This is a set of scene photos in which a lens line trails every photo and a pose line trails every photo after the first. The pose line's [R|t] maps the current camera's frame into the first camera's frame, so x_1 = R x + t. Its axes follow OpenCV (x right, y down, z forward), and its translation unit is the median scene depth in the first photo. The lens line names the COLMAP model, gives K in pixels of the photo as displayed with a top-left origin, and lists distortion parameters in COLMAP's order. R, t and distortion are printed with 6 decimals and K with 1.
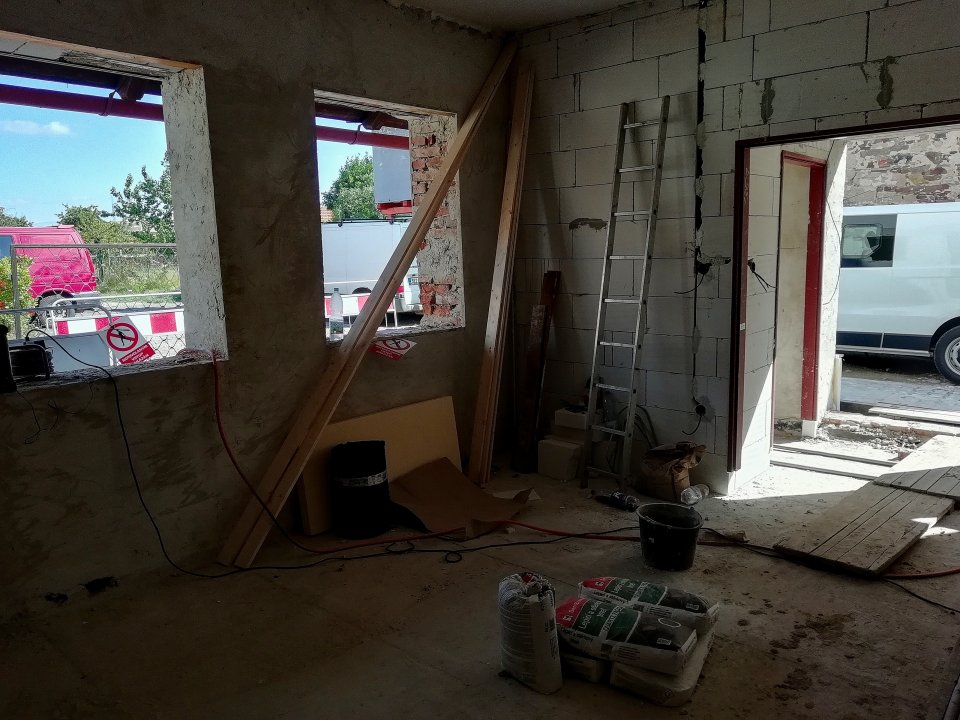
lens RADIAL K [[730.8, 0, 483.3], [0, 730.8, 365.2], [0, 0, 1]] dist [0.020349, -0.020513]
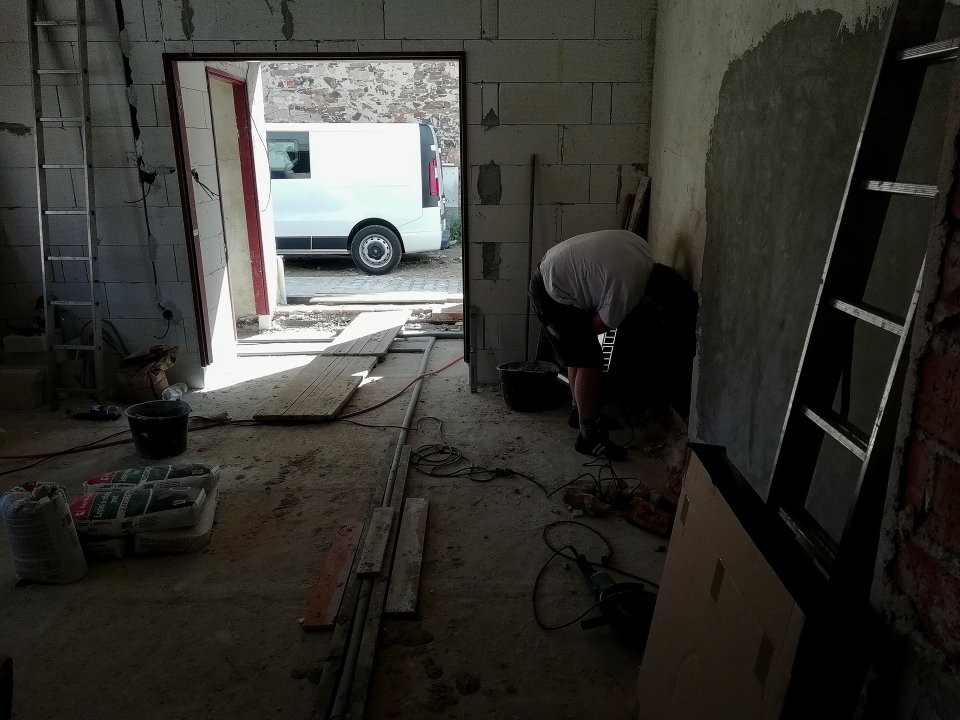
lens RADIAL K [[730.8, 0, 486.0], [0, 730.8, 357.1], [0, 0, 1]] dist [0.020349, -0.020513]
pose [[0.742243, -0.163358, 0.649915, -0.061247], [0.096322, 0.985769, 0.137771, 0.020583], [-0.663172, -0.039659, 0.747416, -0.100743]]
